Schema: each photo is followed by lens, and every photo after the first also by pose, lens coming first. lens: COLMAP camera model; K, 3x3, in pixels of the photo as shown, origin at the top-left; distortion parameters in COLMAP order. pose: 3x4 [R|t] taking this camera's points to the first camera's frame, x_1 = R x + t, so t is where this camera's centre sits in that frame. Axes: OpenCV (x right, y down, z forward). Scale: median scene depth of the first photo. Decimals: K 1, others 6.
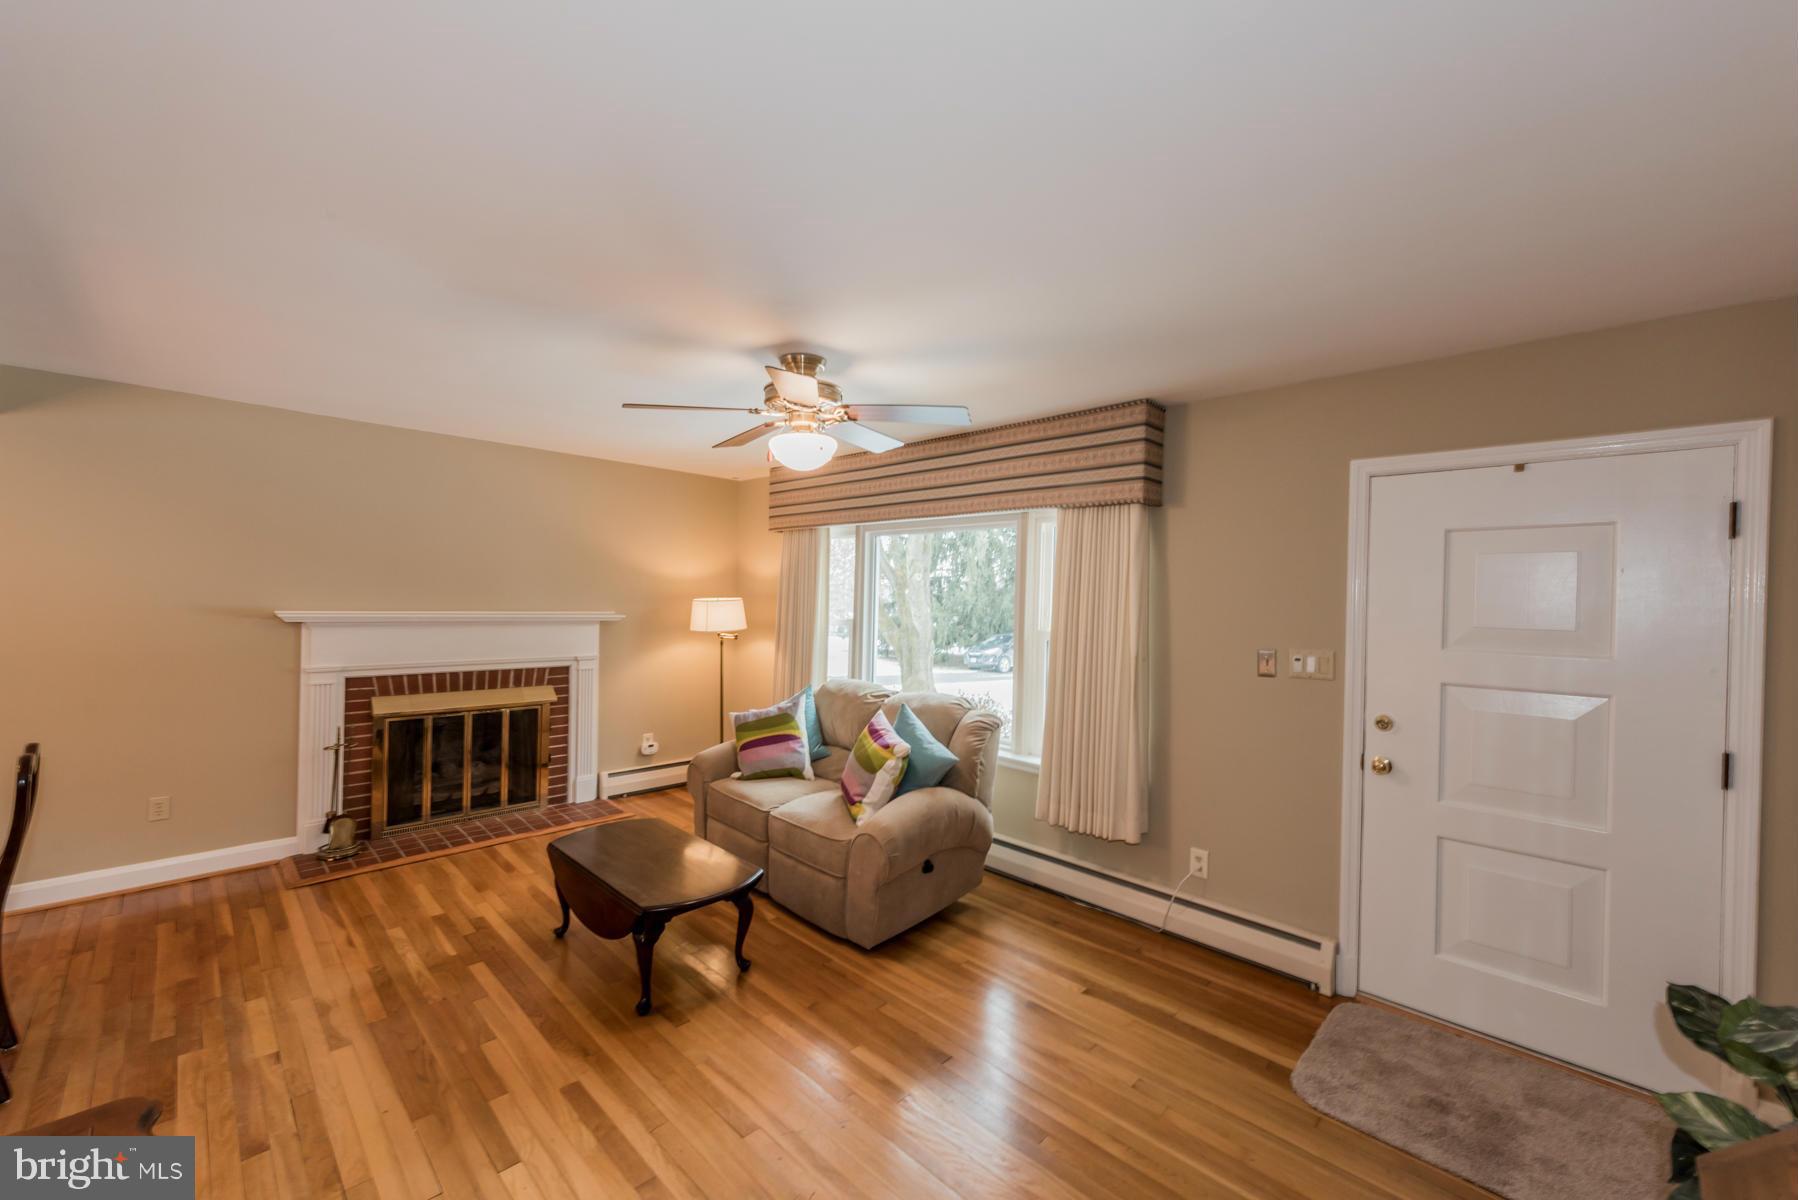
lens RADIAL K [[699.8, 0, 901.1], [0, 699.8, 603.2], [0, 0, 1]] dist [0.016077, -0.004687]
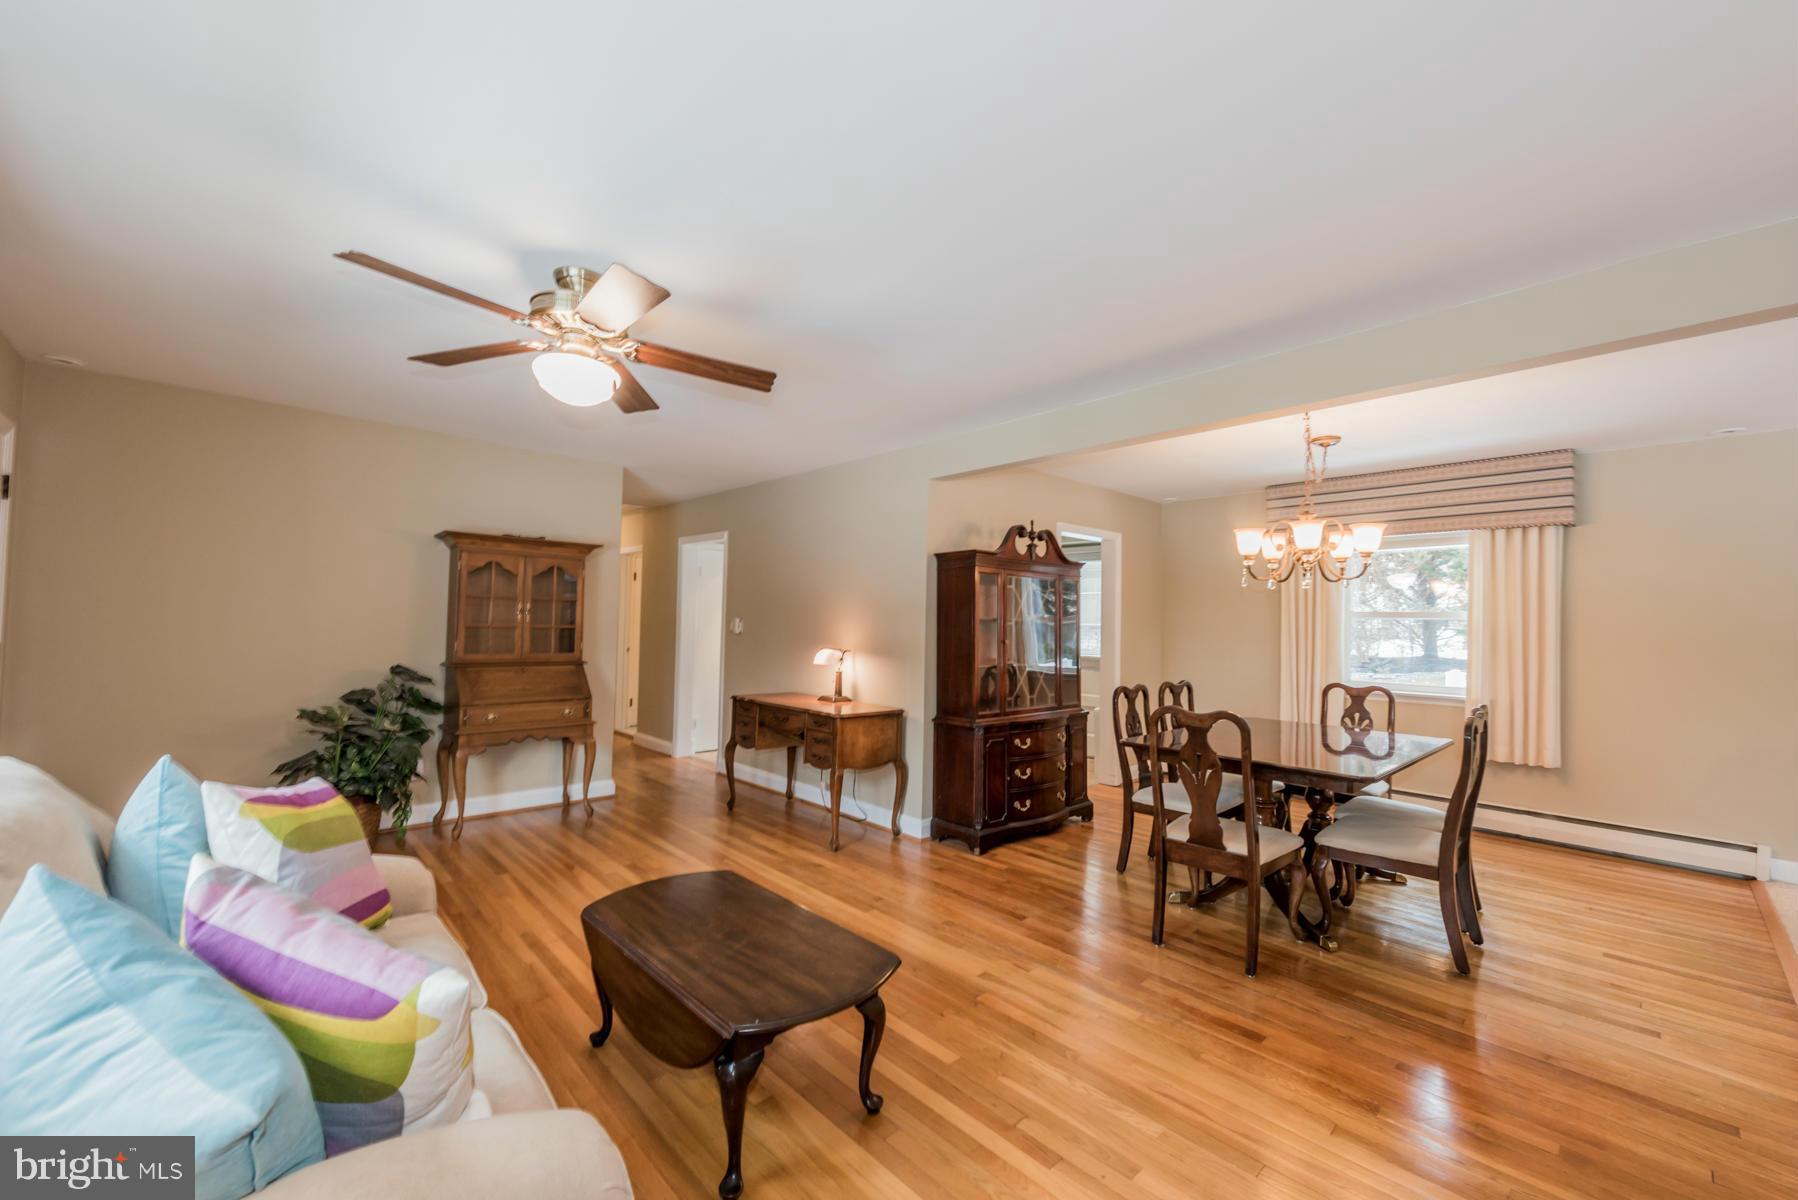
lens RADIAL K [[699.8, 0, 901.1], [0, 699.8, 603.2], [0, 0, 1]] dist [0.016077, -0.004687]
pose [[-0.998223, -0.044388, 0.039747, -0.458049], [-0.045167, 0.998800, -0.018928, 0.039721], [-0.038859, -0.020690, -0.999030, 1.439618]]
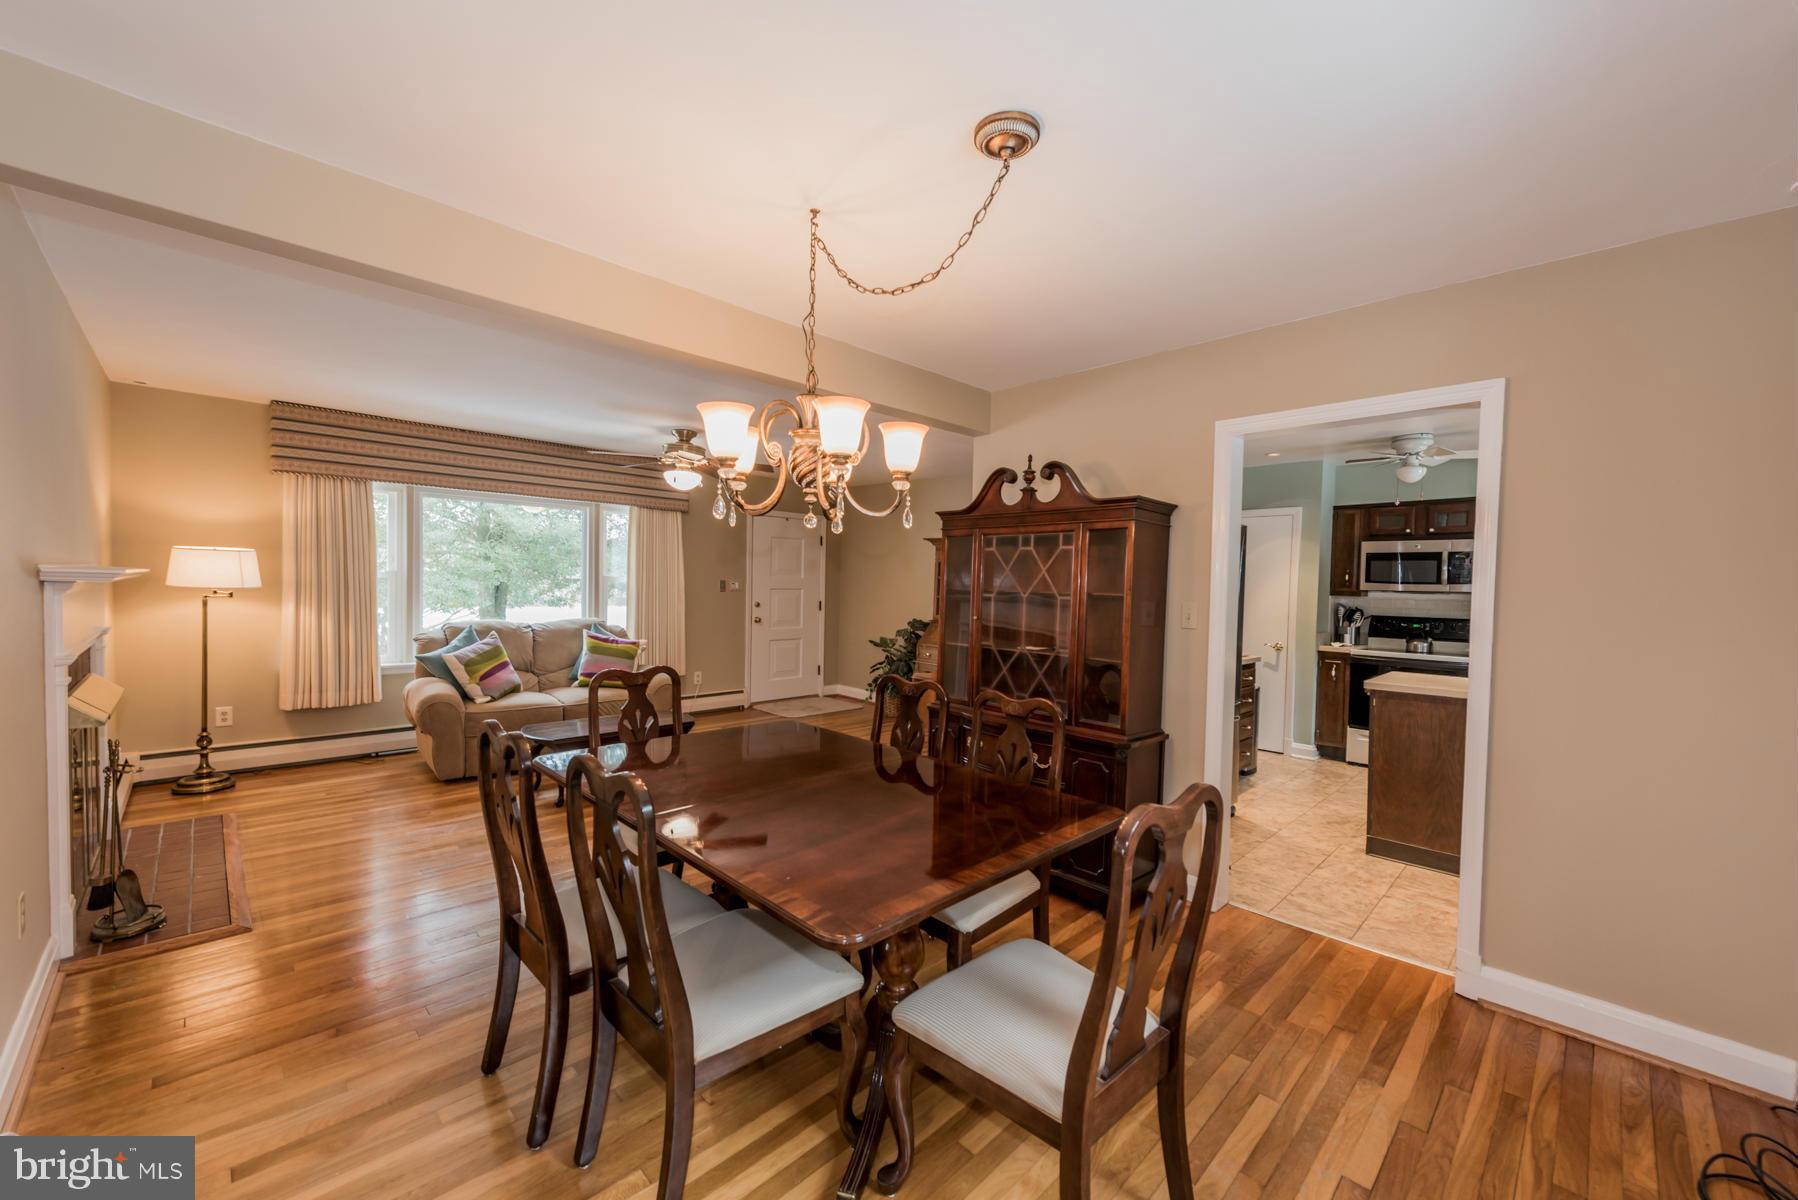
lens RADIAL K [[699.8, 0, 901.1], [0, 699.8, 603.2], [0, 0, 1]] dist [0.016077, -0.004687]
pose [[0.017266, -0.056216, 0.998269, -1.599439], [-0.014511, 0.998299, 0.056468, -0.000267], [-0.999746, -0.015461, 0.016421, 0.297101]]
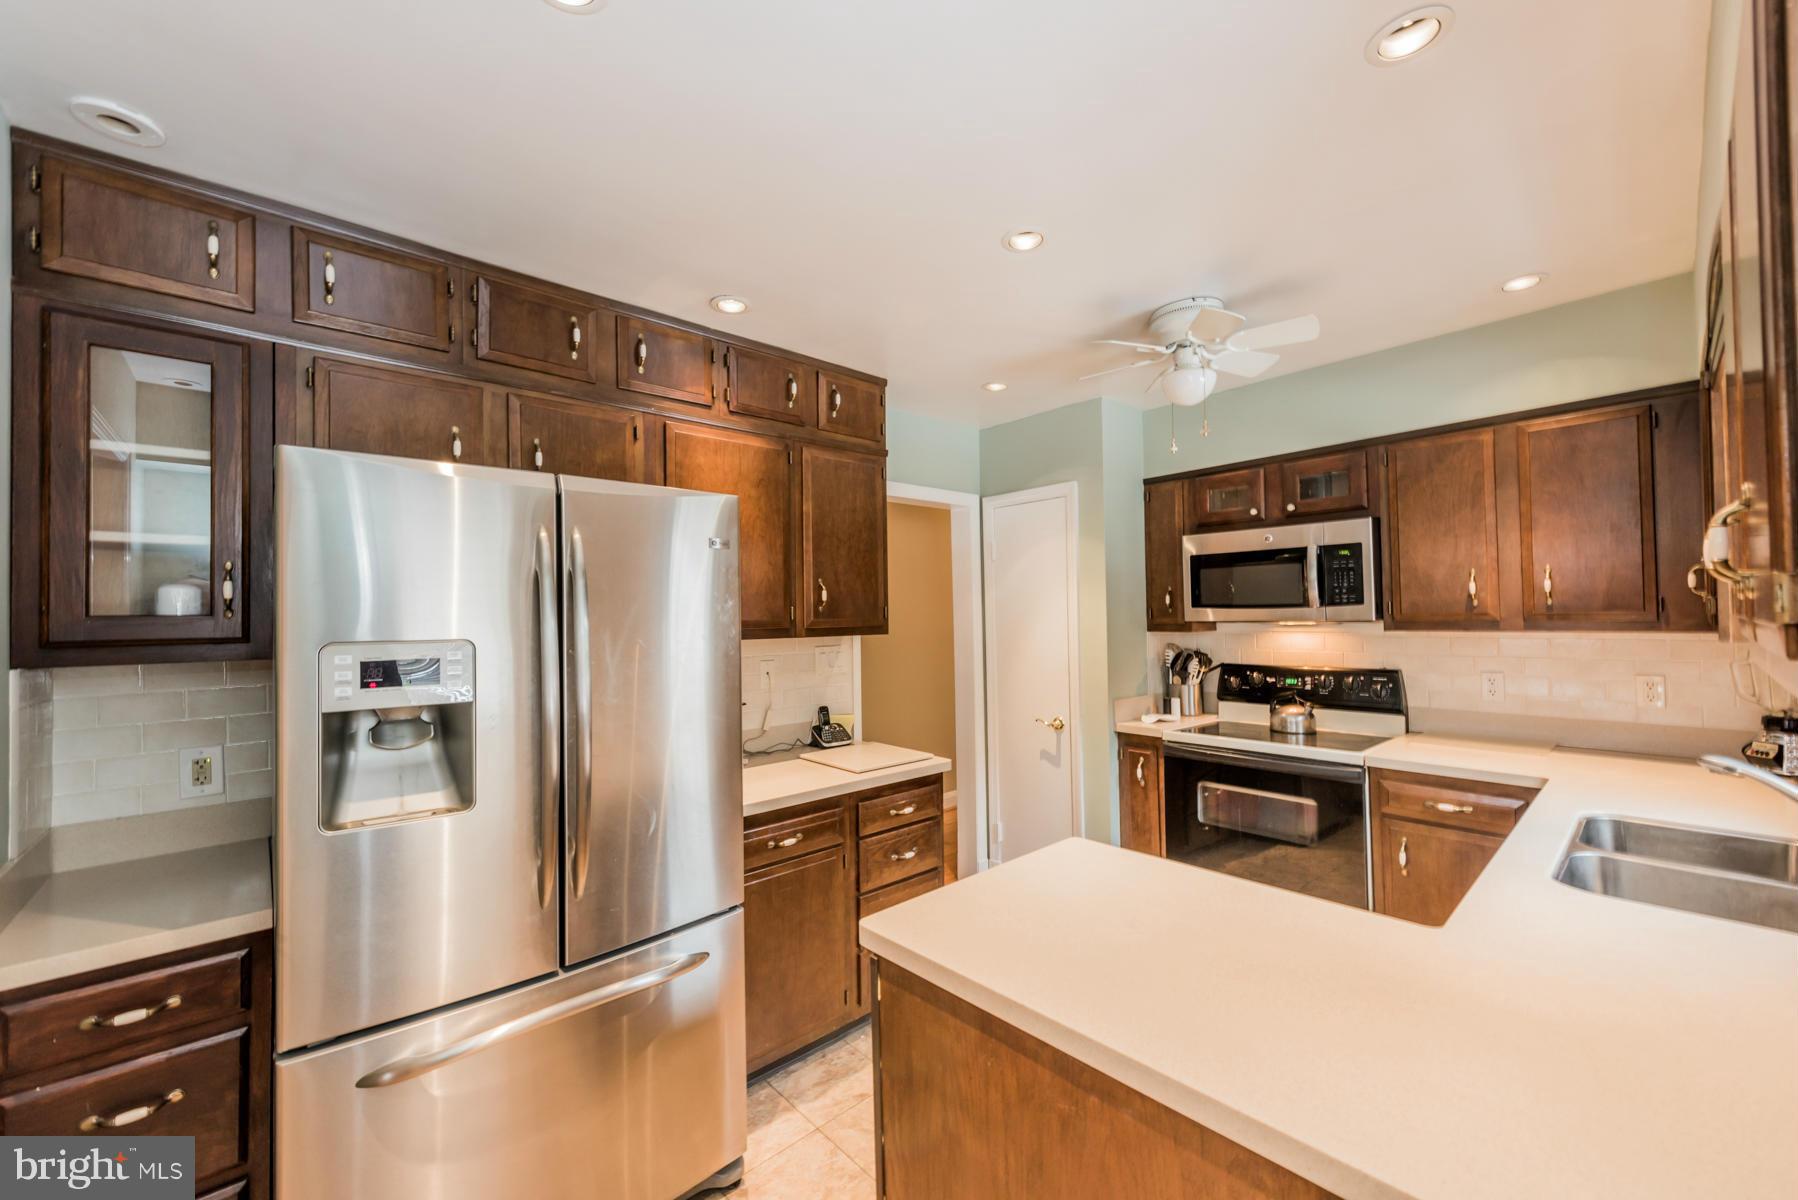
lens RADIAL K [[699.8, 0, 901.1], [0, 699.8, 603.2], [0, 0, 1]] dist [0.016077, -0.004687]
pose [[0.062523, -0.009427, 0.997999, -0.893023], [0.025595, 0.999642, 0.007839, 0.005352], [-0.997715, 0.025053, 0.062742, -0.424527]]
